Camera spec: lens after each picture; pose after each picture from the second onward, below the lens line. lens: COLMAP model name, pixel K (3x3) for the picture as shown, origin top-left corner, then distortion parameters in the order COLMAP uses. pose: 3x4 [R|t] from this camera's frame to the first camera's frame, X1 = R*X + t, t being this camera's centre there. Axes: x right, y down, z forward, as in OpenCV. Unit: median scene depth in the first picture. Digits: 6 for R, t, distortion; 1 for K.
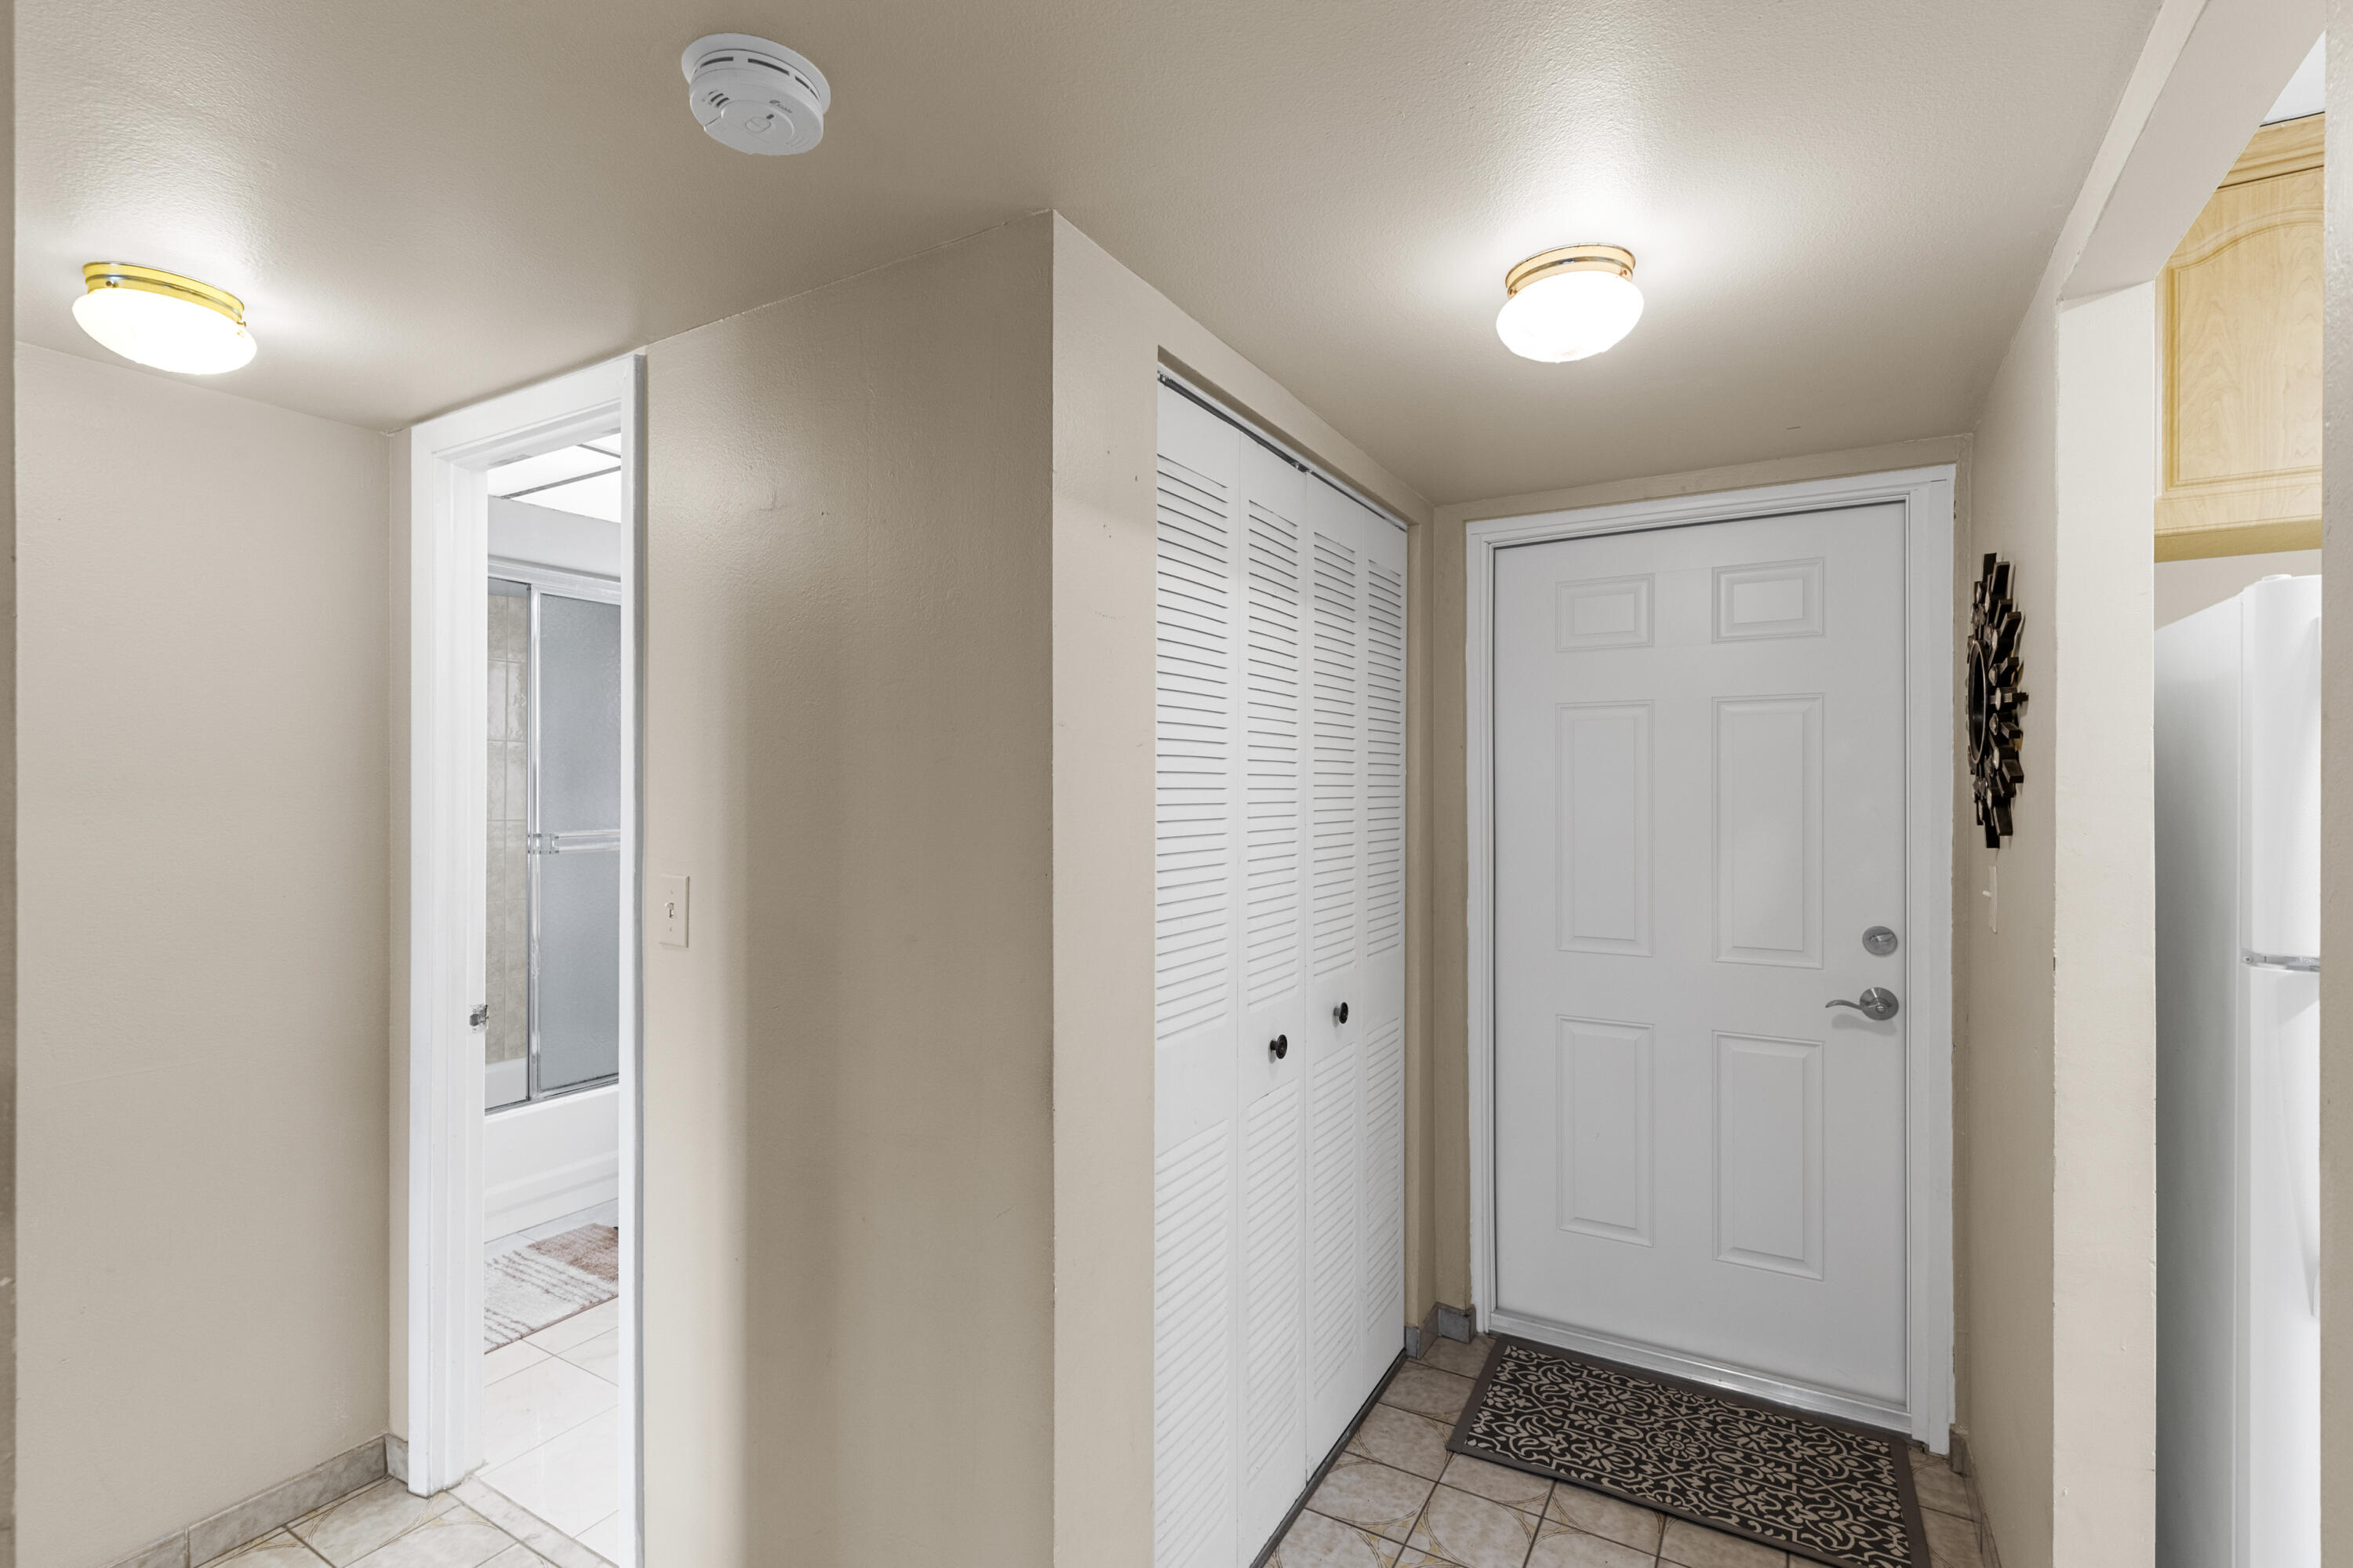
lens RADIAL K [[1079.3, 0, 1179.6], [0, 1079.3, 808.5], [0, 0, 1]] dist [0.002919, -0.000028]
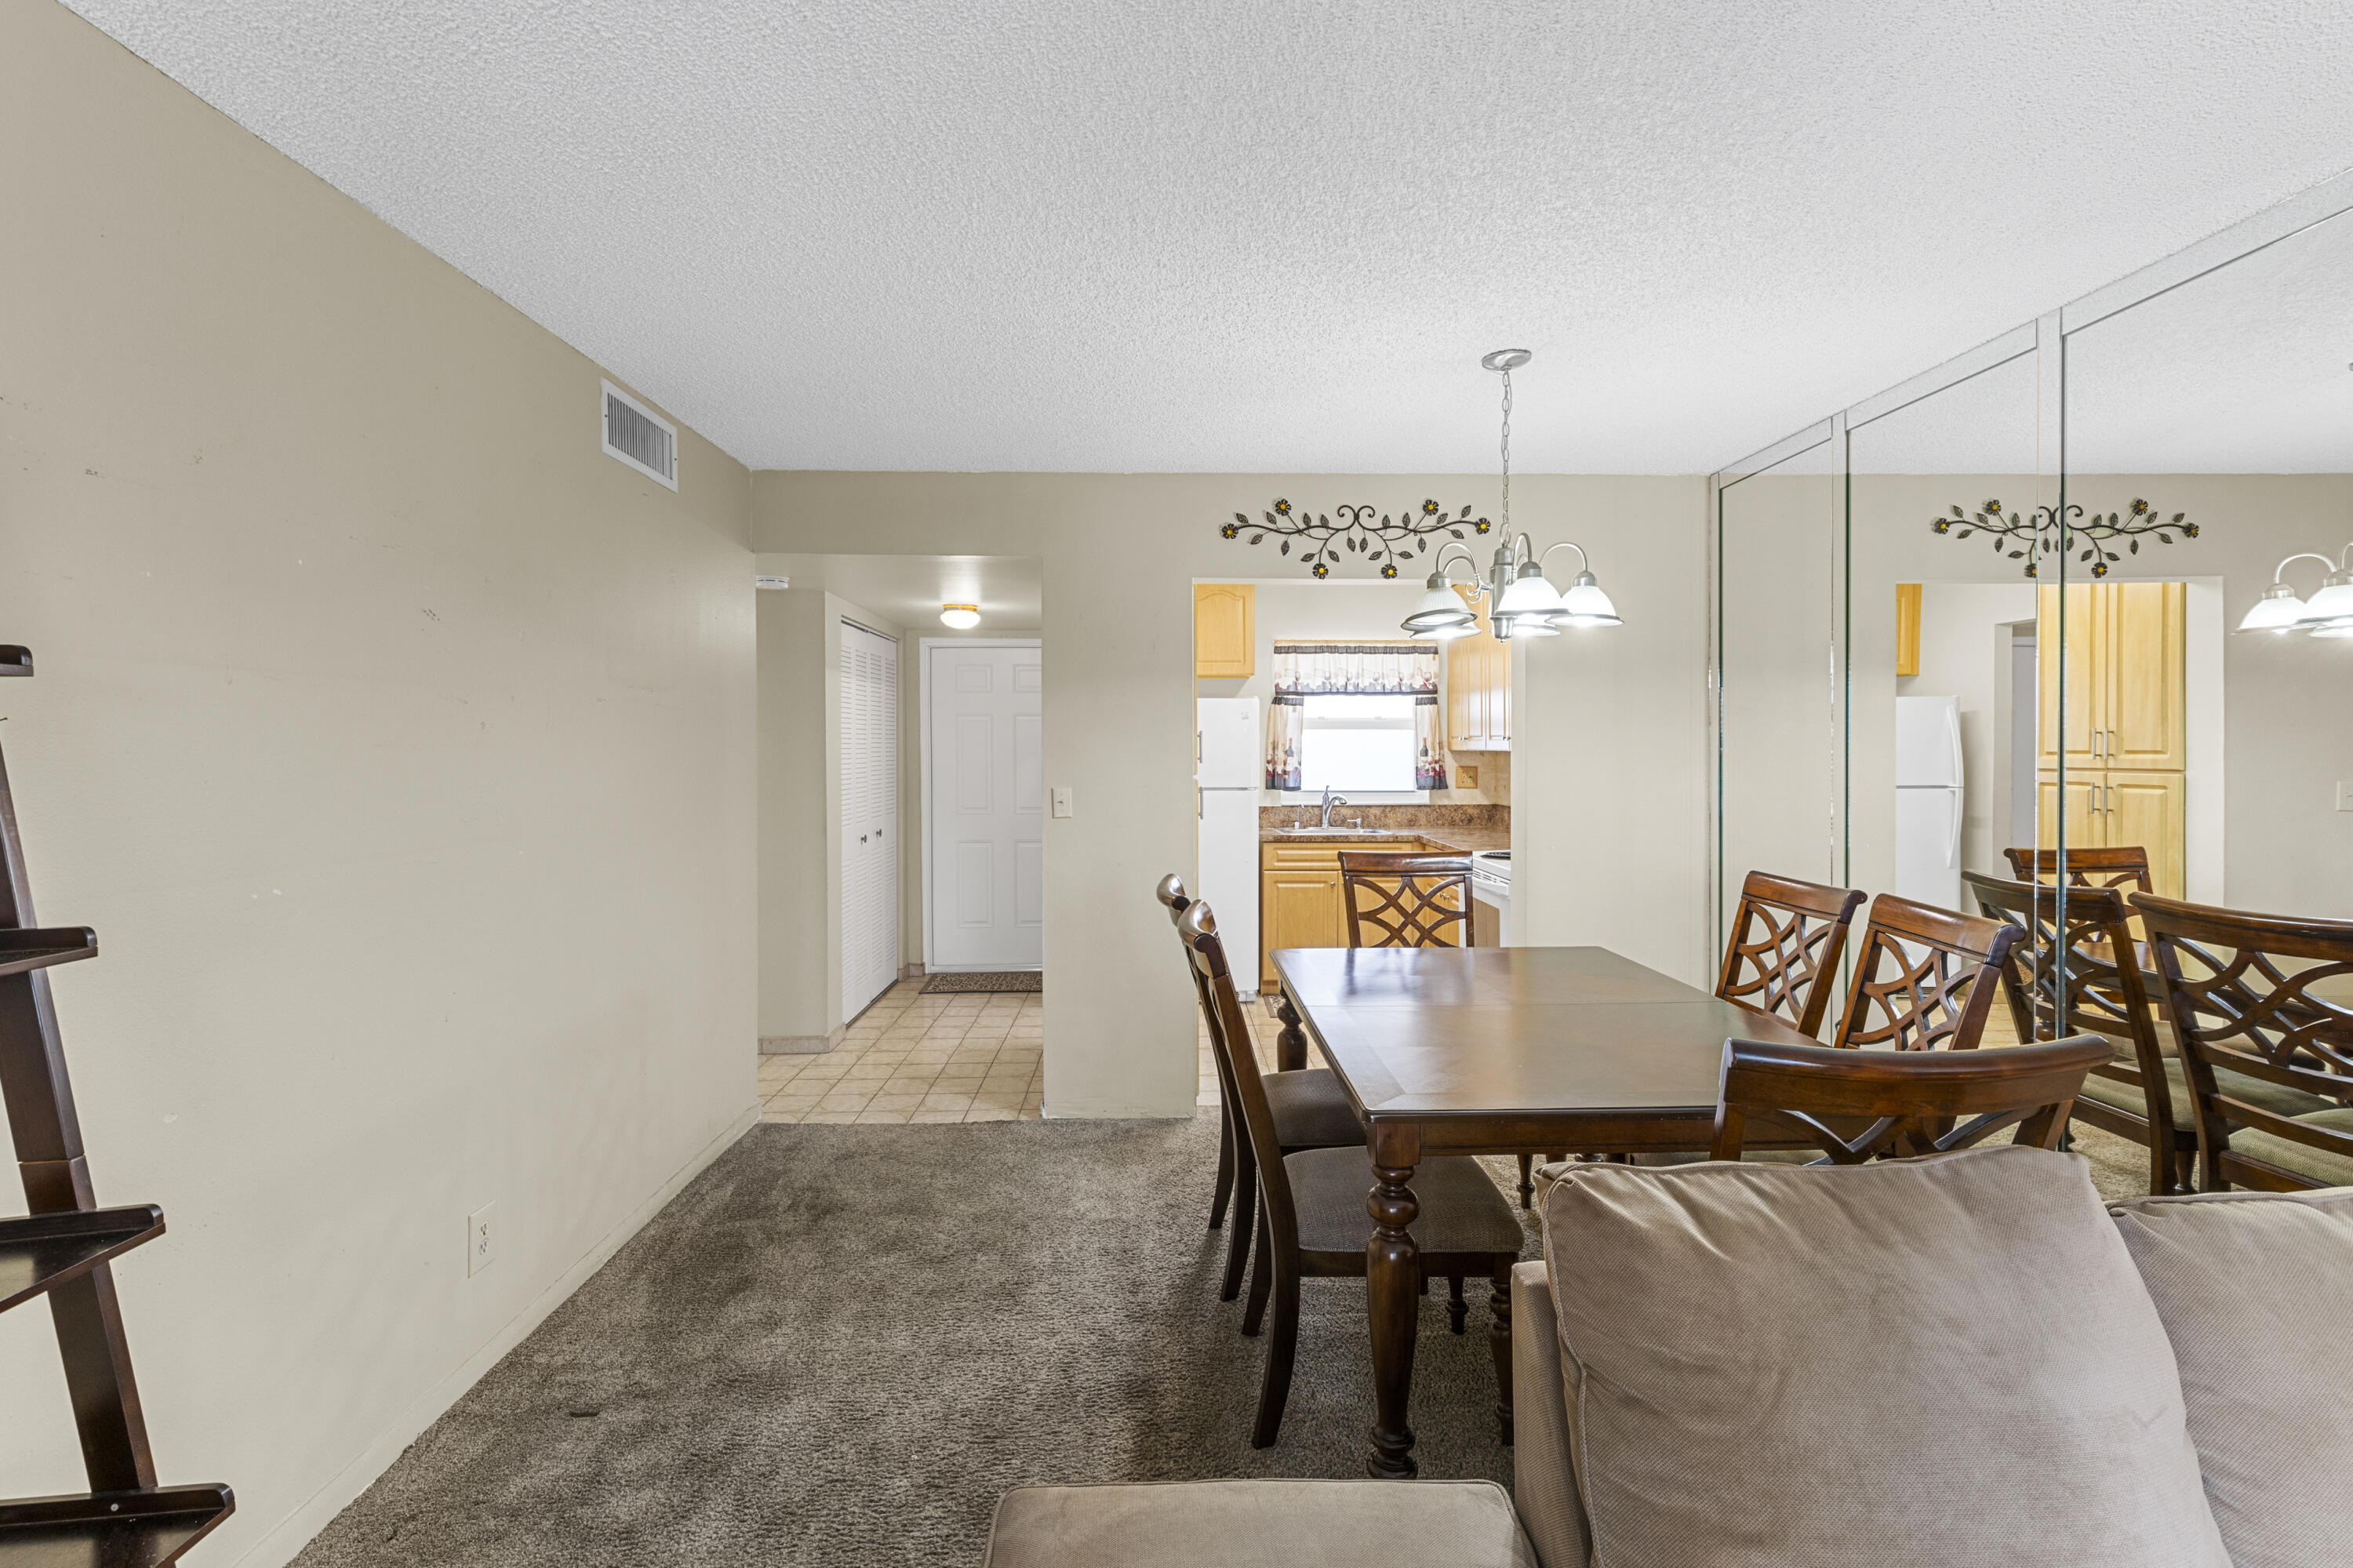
lens RADIAL K [[1059.6, 0, 1175.3], [0, 1059.6, 770.9], [0, 0, 1]] dist [0.001792, -0.000891]
pose [[0.846905, -0.002780, 0.531738, -0.529429], [0.002836, 0.999996, 0.000711, 0.033658], [-0.531737, 0.000906, 0.846909, -1.359151]]
